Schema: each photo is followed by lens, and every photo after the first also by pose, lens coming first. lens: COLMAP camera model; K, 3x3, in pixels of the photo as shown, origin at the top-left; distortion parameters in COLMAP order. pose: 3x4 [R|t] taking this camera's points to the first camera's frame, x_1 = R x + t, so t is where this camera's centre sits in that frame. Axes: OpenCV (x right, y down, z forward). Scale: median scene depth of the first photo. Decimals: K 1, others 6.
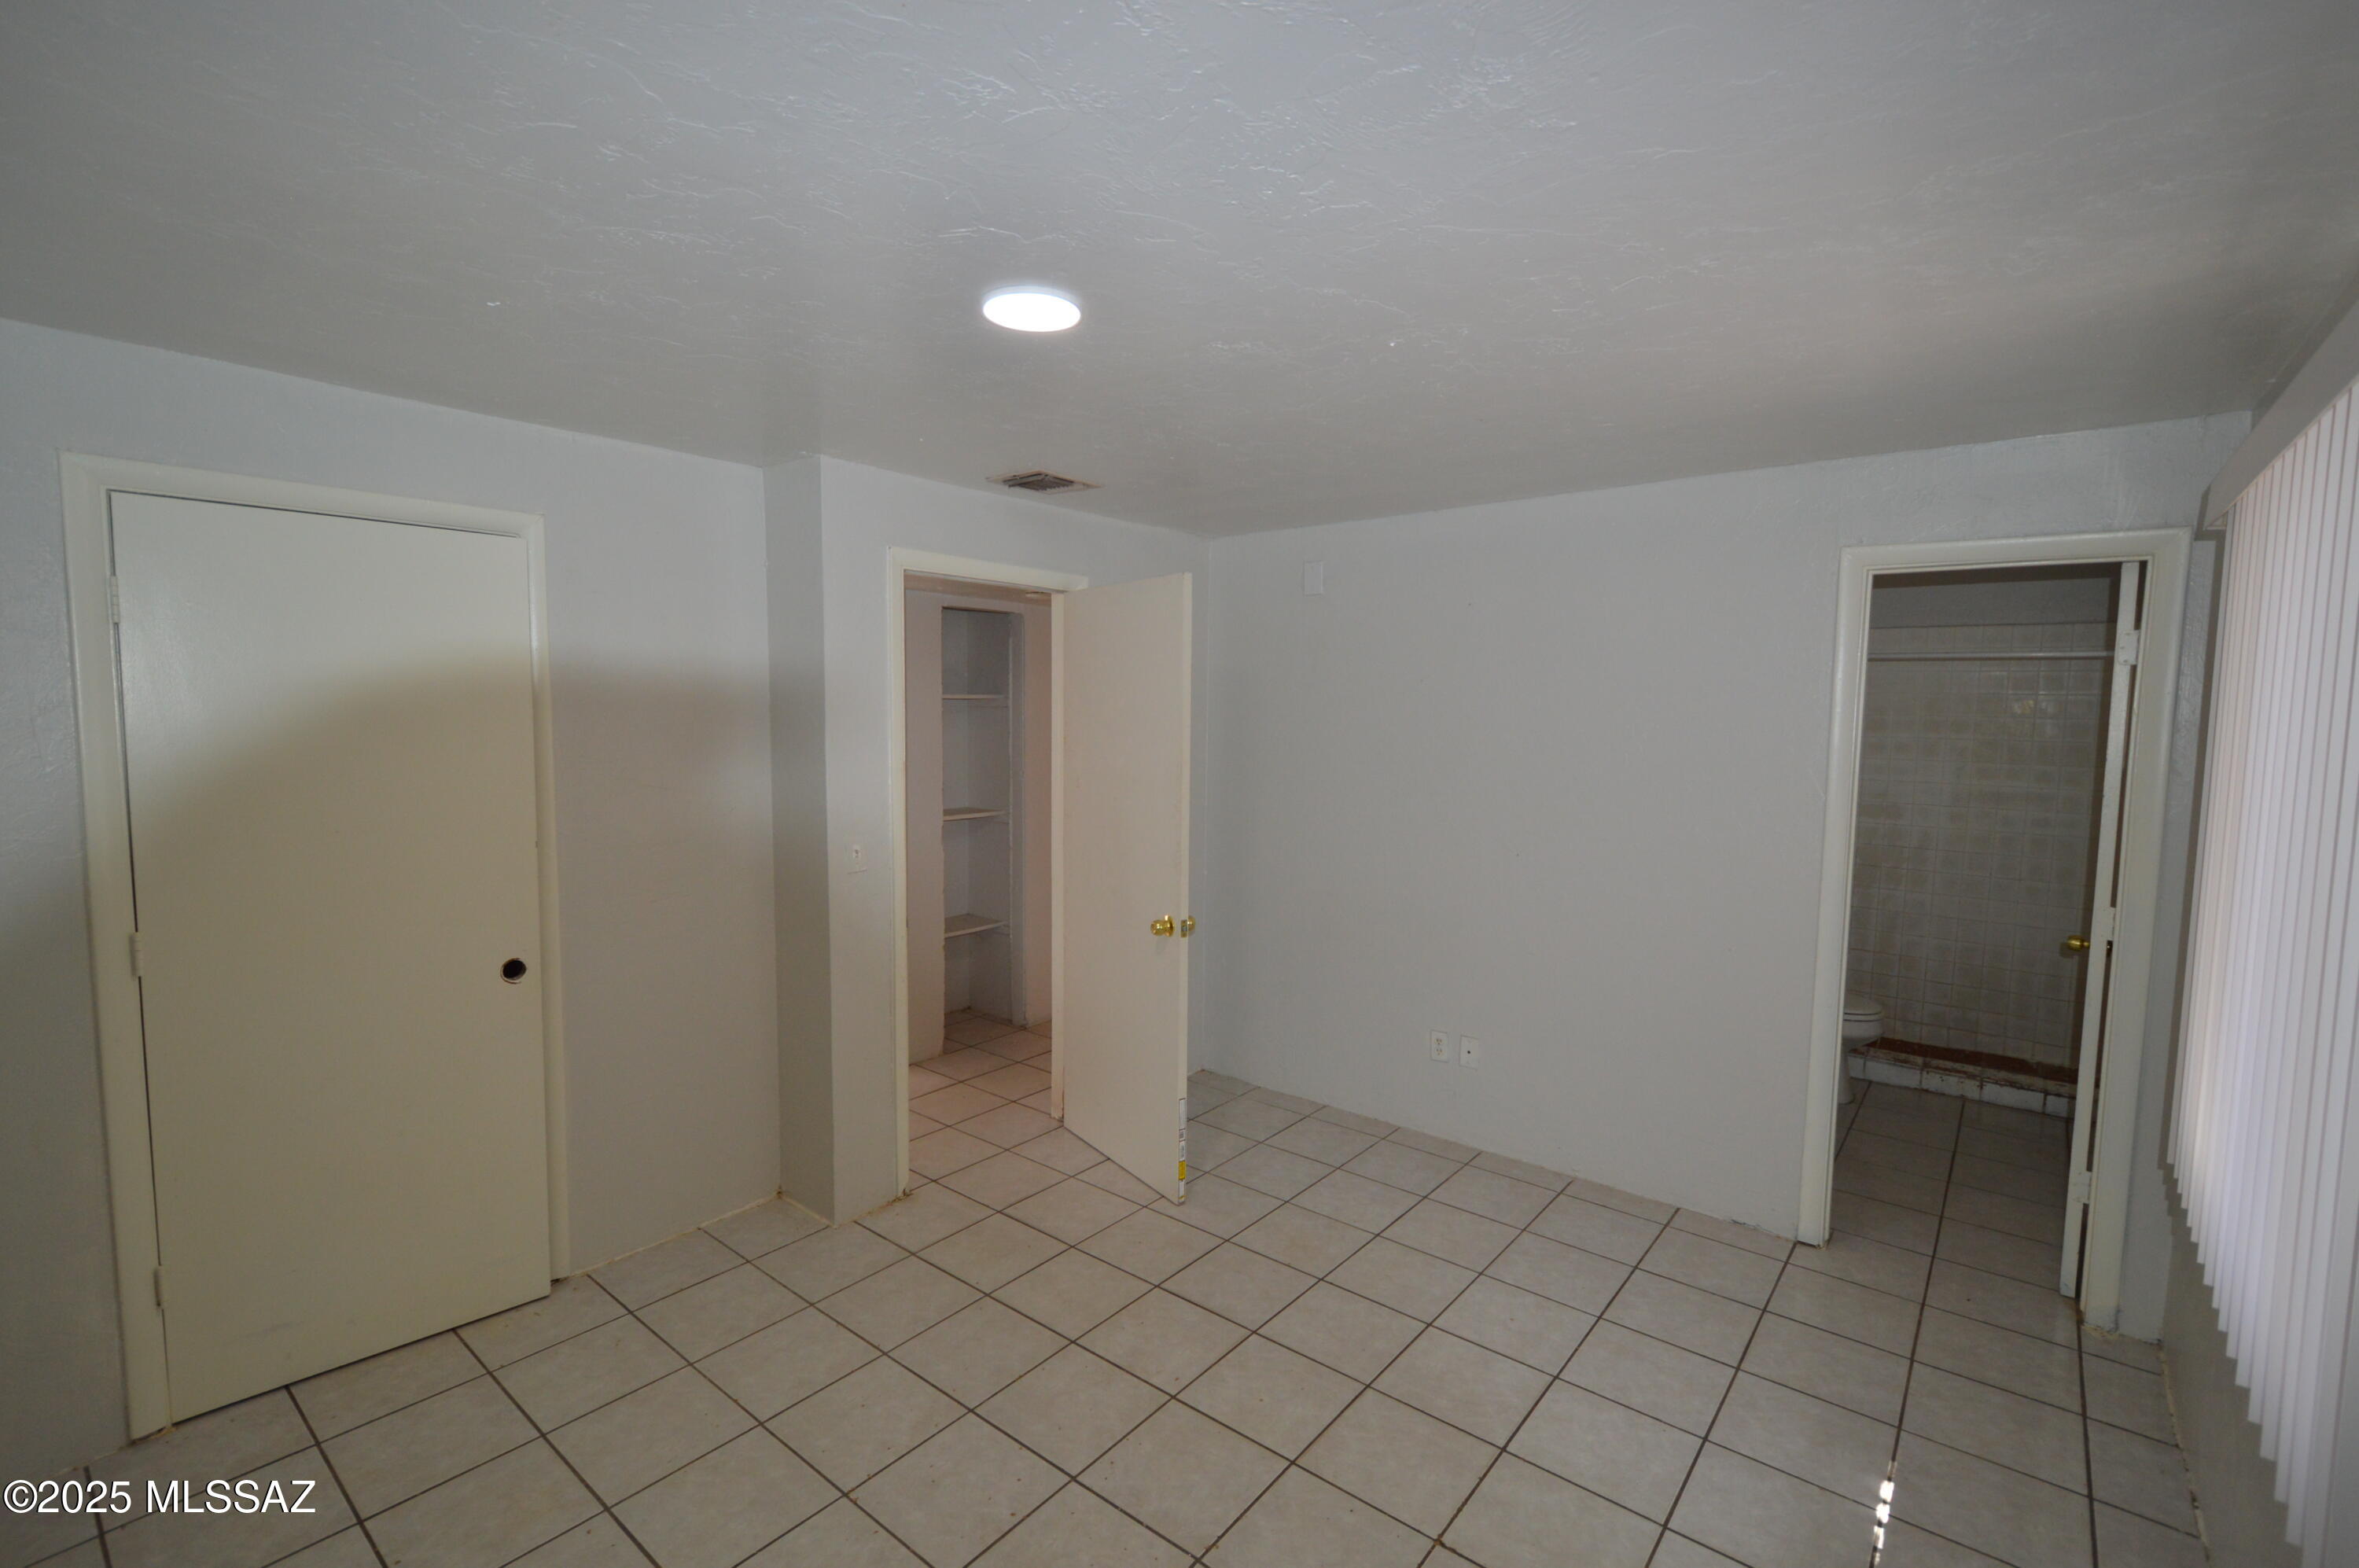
lens RADIAL K [[1032.0, 0, 1176.2], [0, 1032.0, 789.9], [0, 0, 1]] dist [-0.008674, -0.000380]
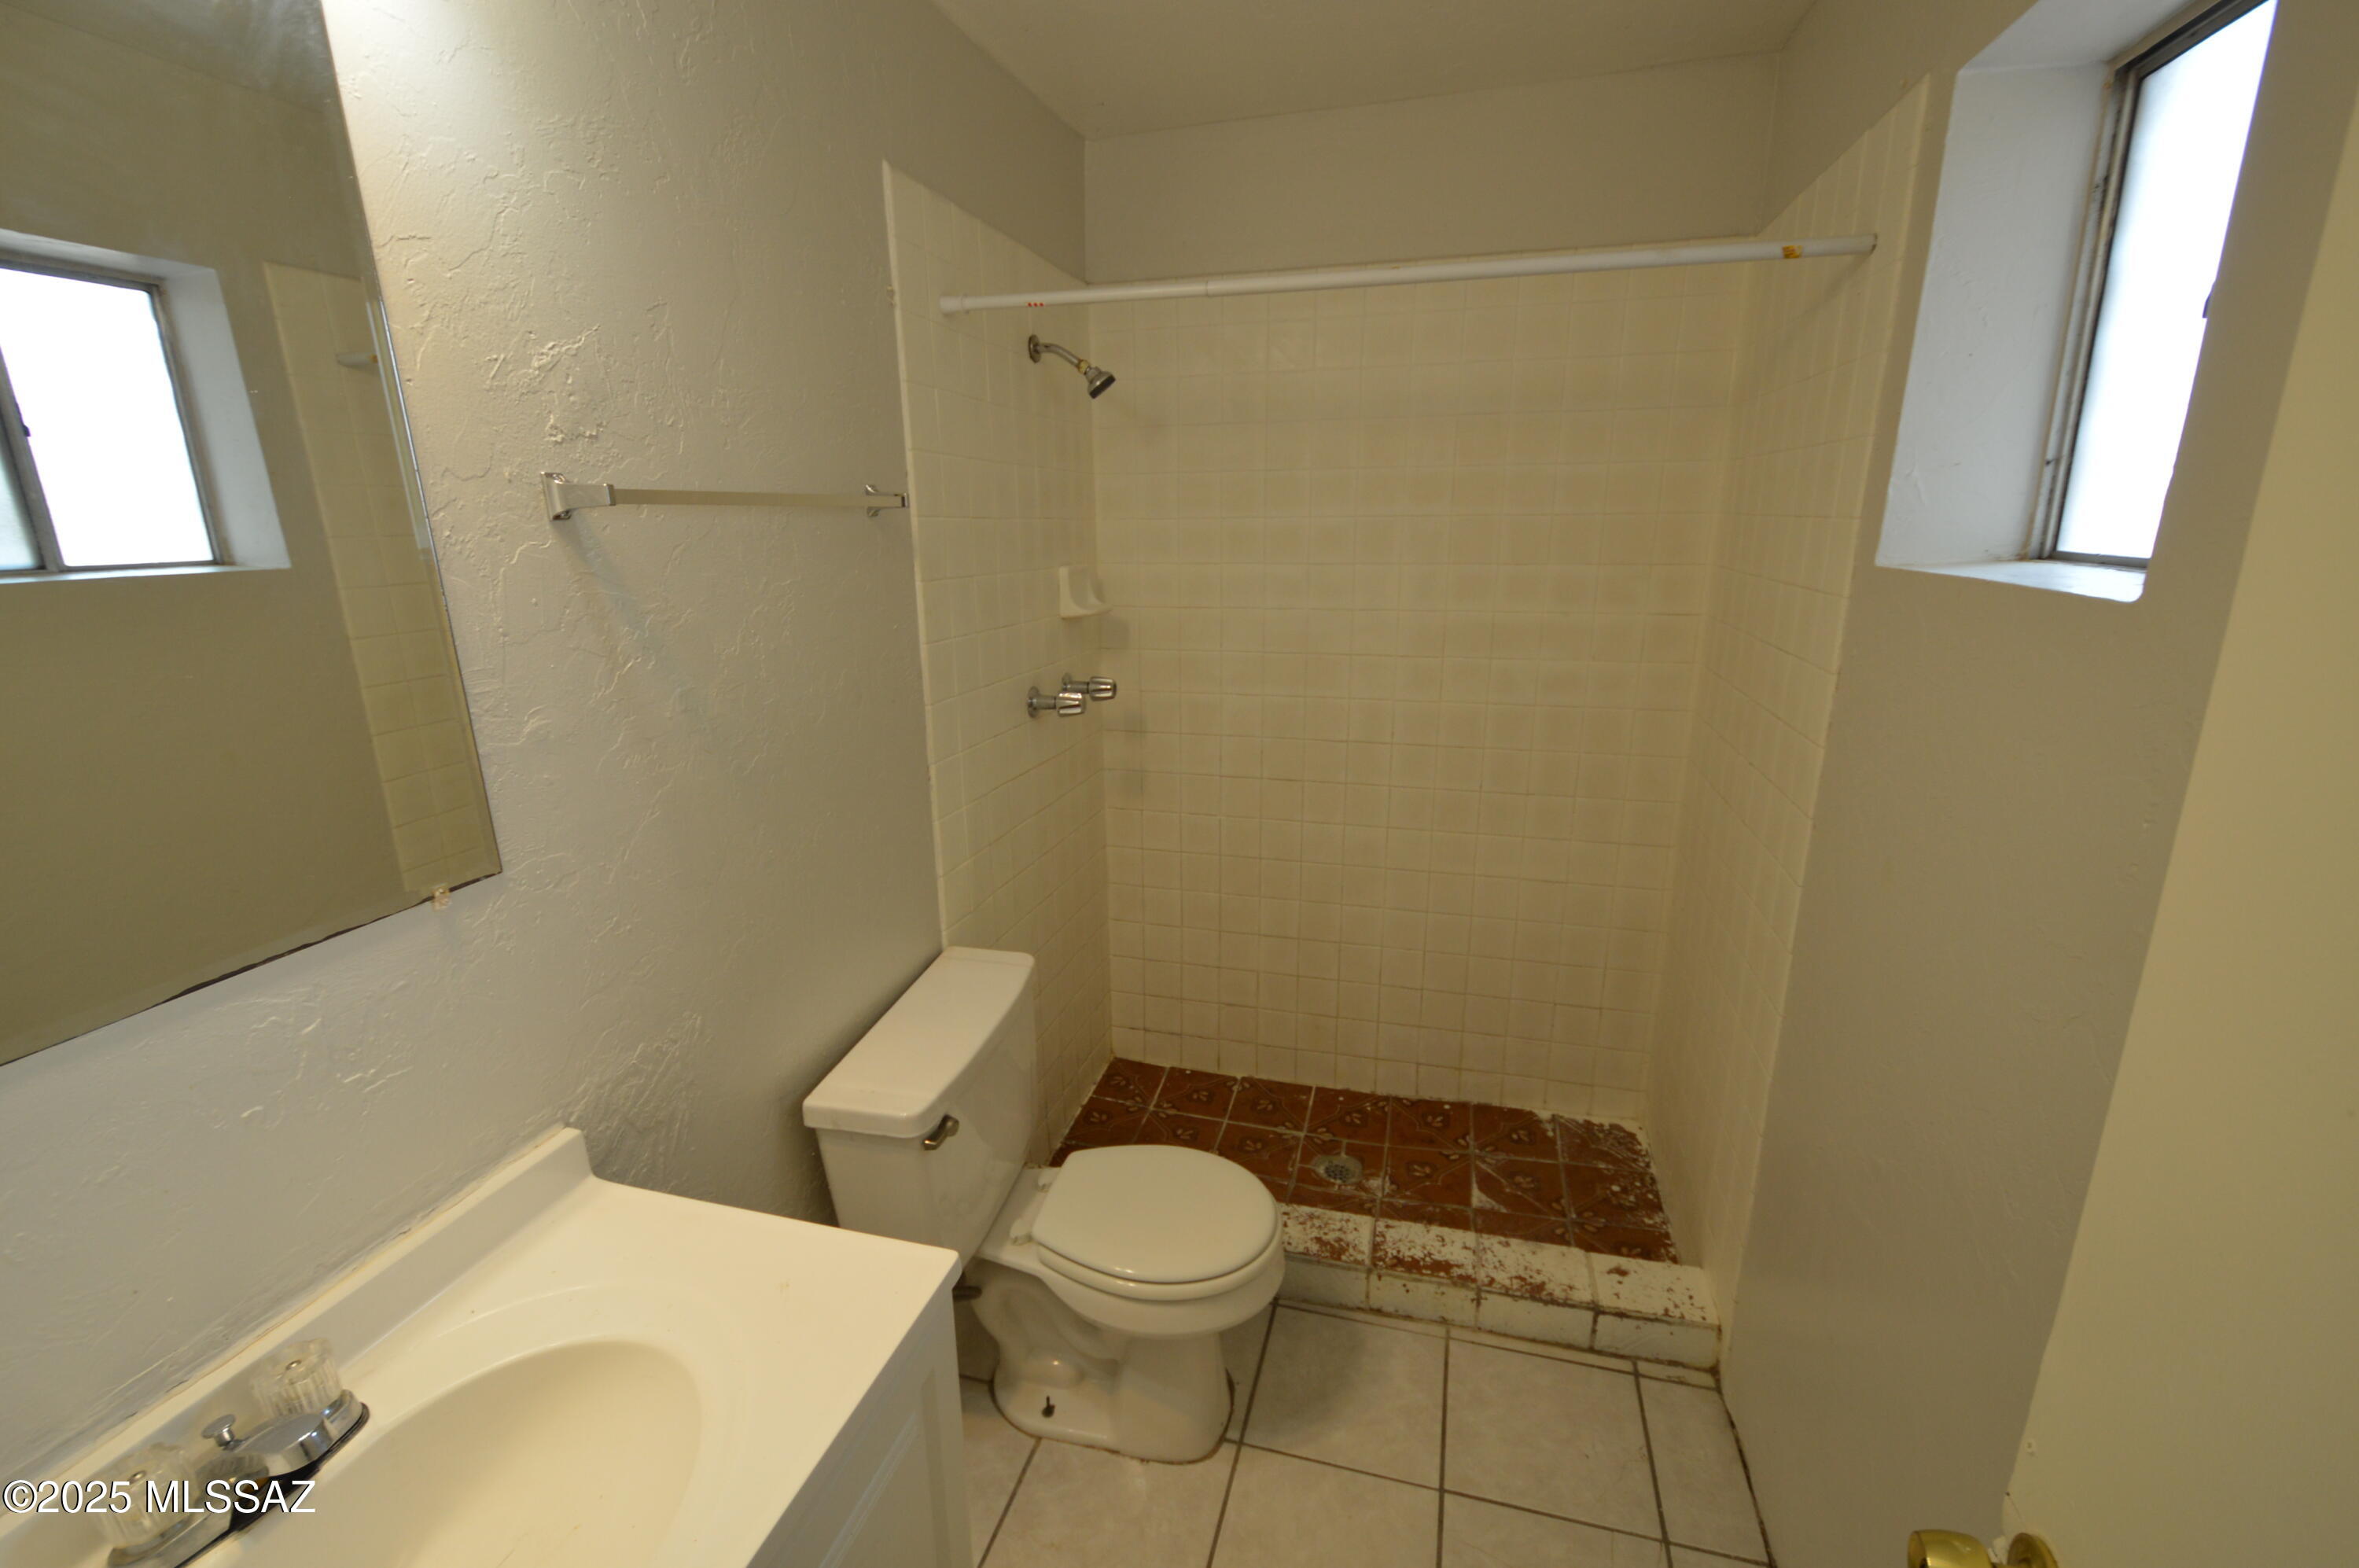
lens RADIAL K [[1032.0, 0, 1184.1], [0, 1032.0, 786.3], [0, 0, 1]] dist [-0.008674, -0.000380]
pose [[0.910029, -0.123308, 0.395781, 0.470890], [0.055105, 0.982246, 0.179322, -0.018906], [-0.410867, -0.141379, 0.900667, 0.618172]]
